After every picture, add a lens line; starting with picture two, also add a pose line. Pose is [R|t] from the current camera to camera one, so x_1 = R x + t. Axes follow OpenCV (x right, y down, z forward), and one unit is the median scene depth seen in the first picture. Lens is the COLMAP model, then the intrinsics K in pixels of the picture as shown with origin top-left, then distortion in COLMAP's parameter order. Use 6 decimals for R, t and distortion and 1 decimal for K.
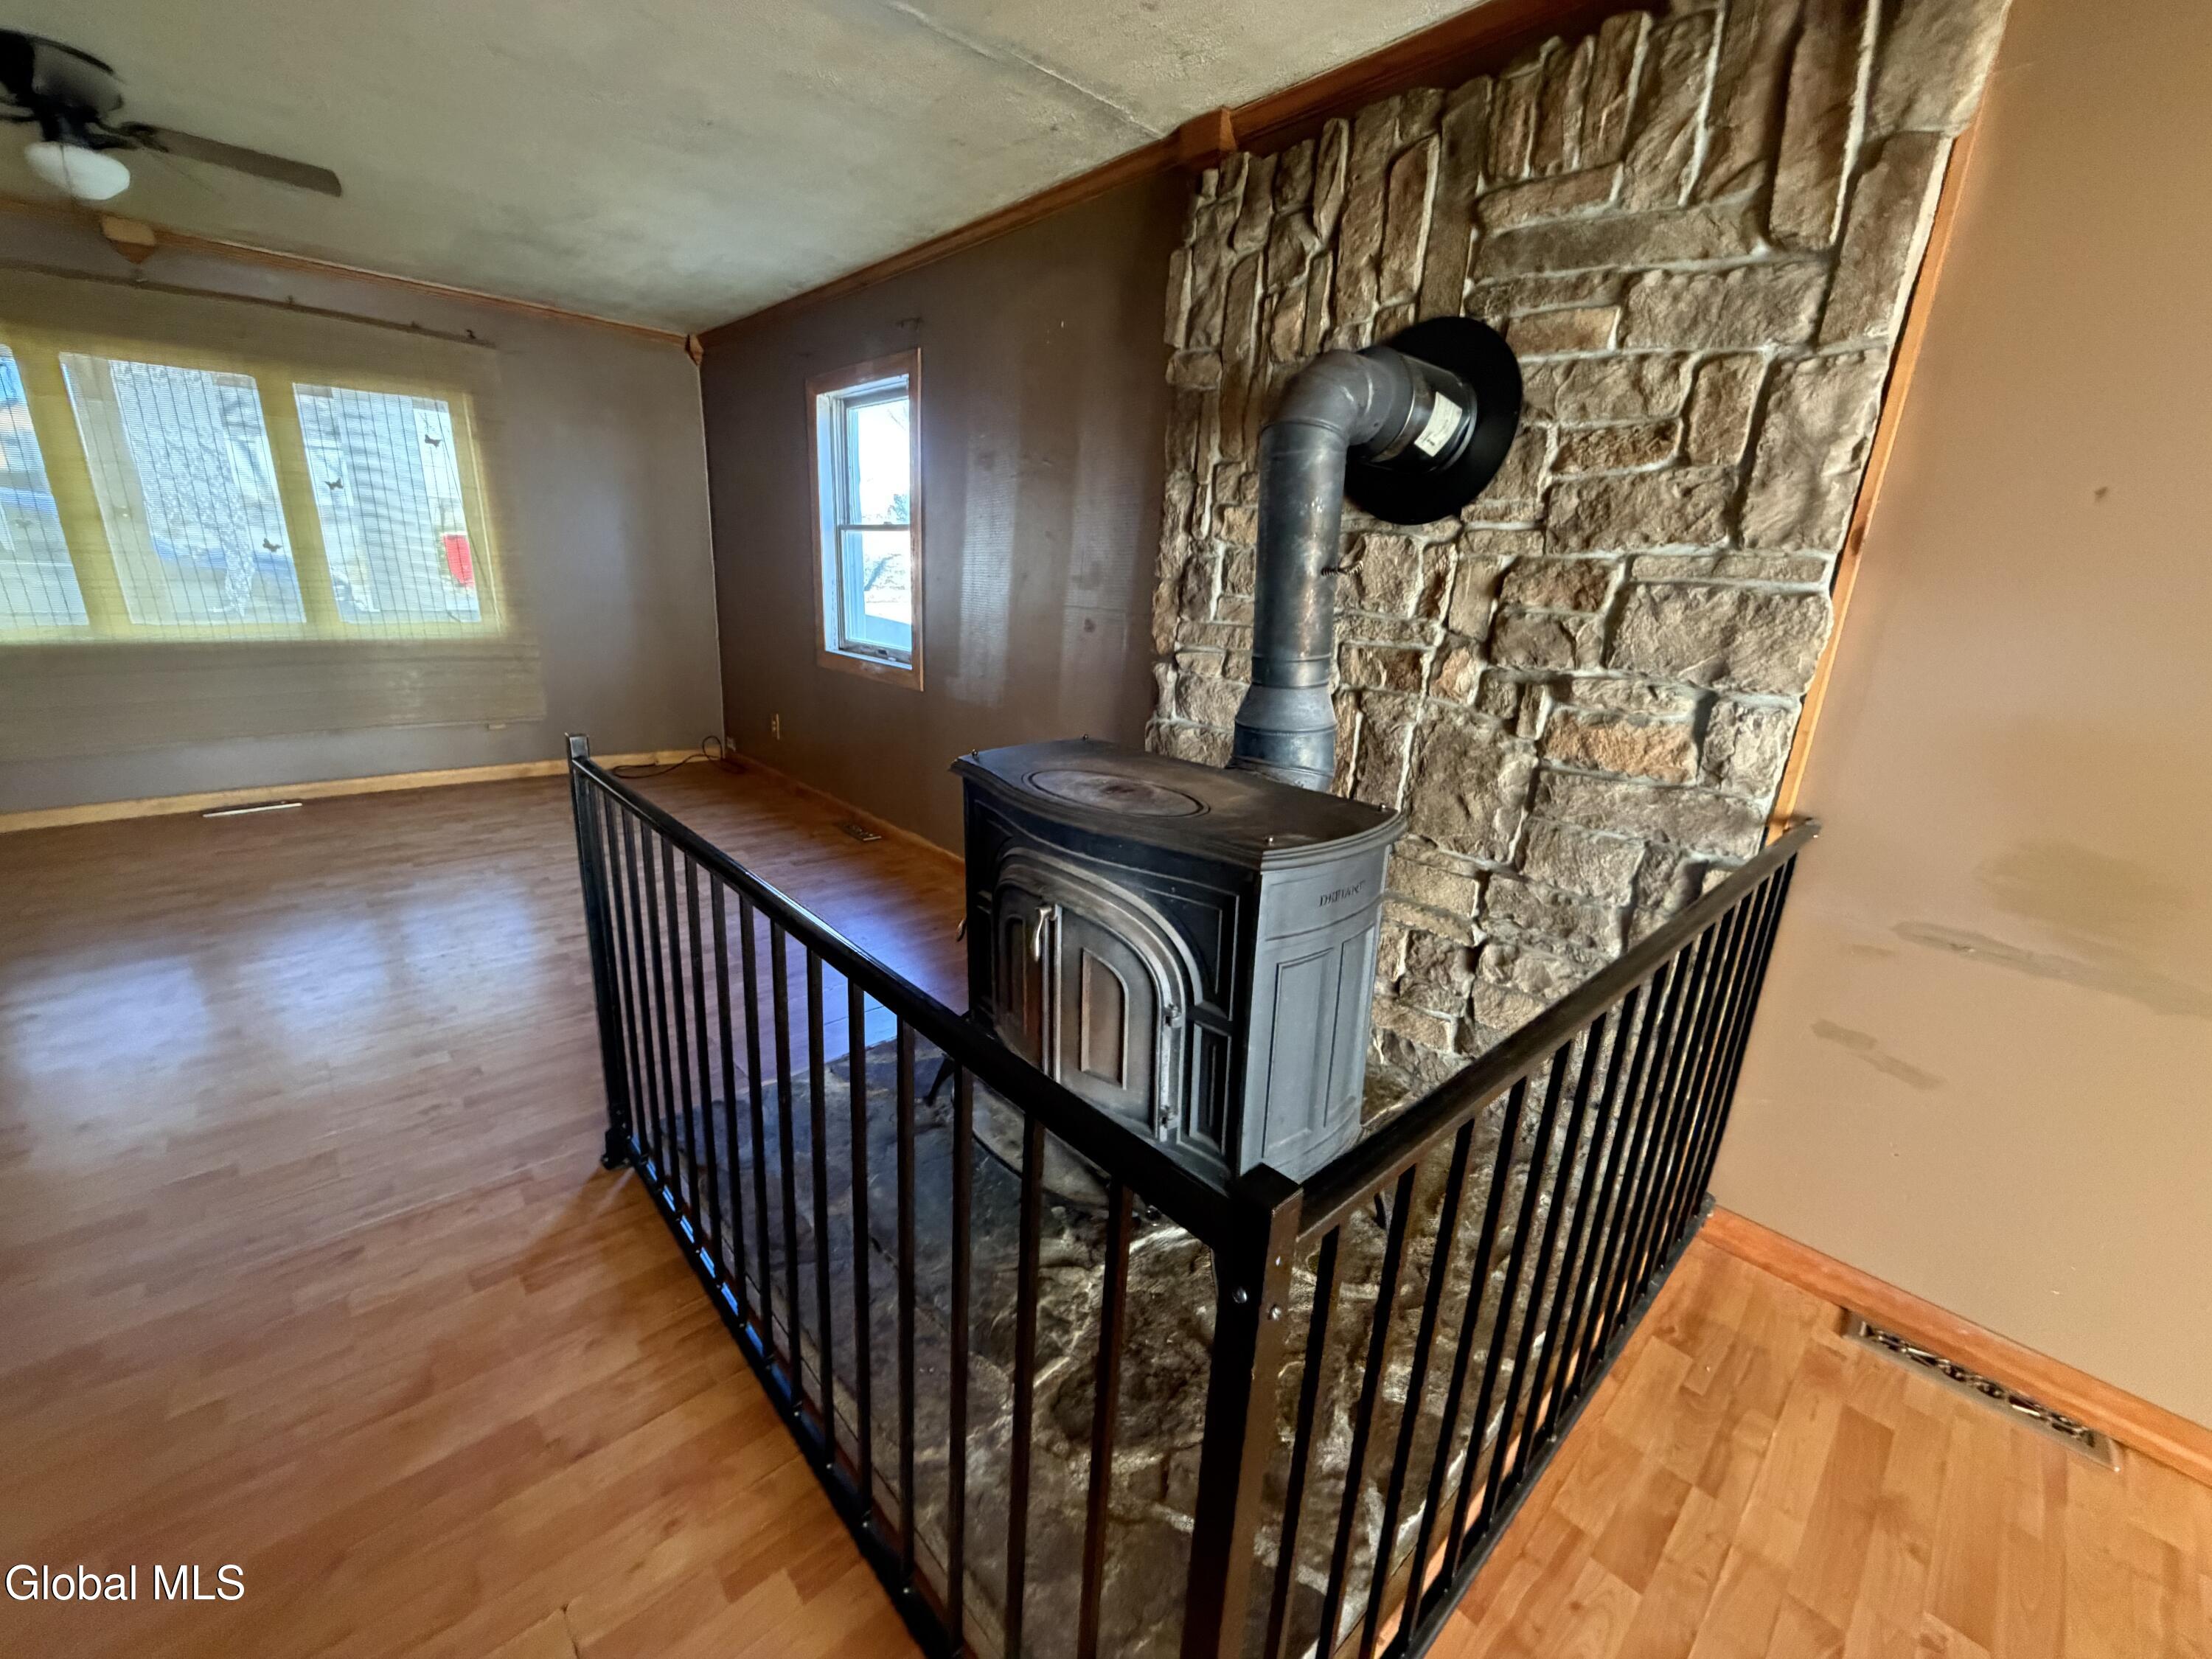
lens RADIAL K [[879.5, 0, 1097.6], [0, 879.5, 828.3], [0, 0, 1]] dist [0.000252, -0.000277]
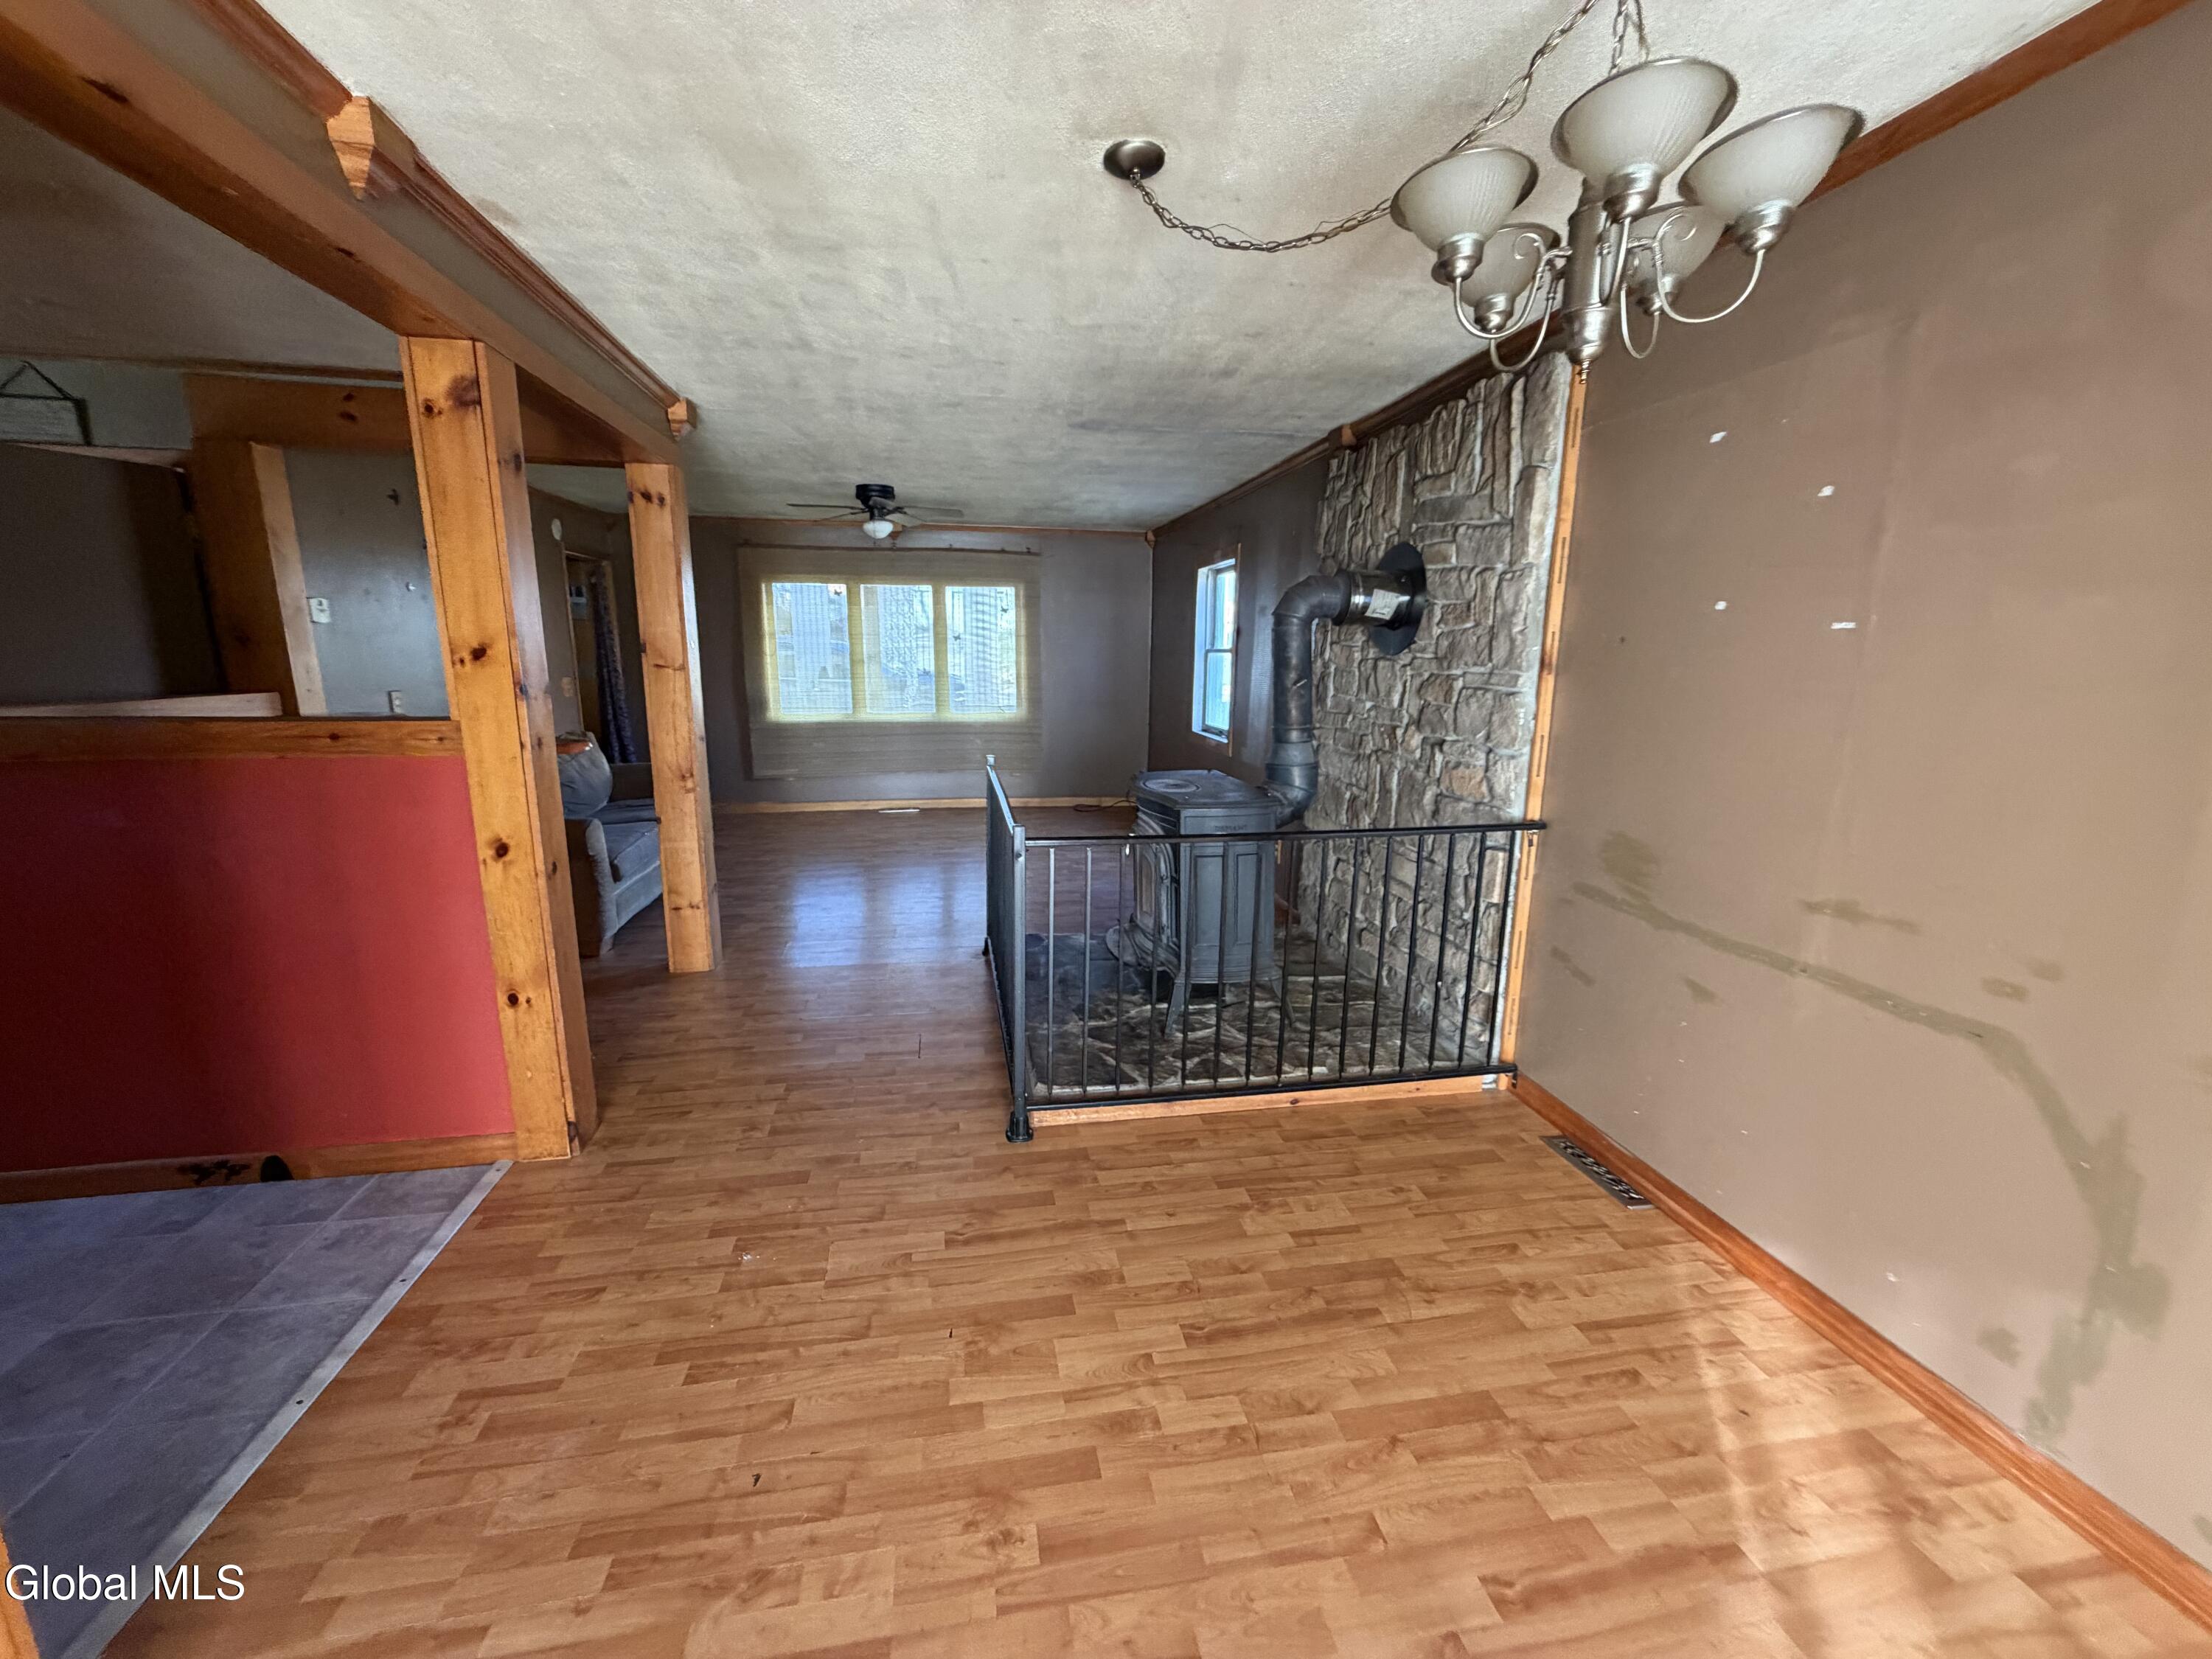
lens RADIAL K [[881.5, 0, 1106.0], [0, 881.5, 829.5], [0, 0, 1]] dist [0.001597, 0.000453]
pose [[0.847312, 0.070890, -0.526344, 0.802467], [-0.124276, 0.990002, -0.066724, 0.179177], [0.516351, 0.121948, 0.847650, -0.713572]]
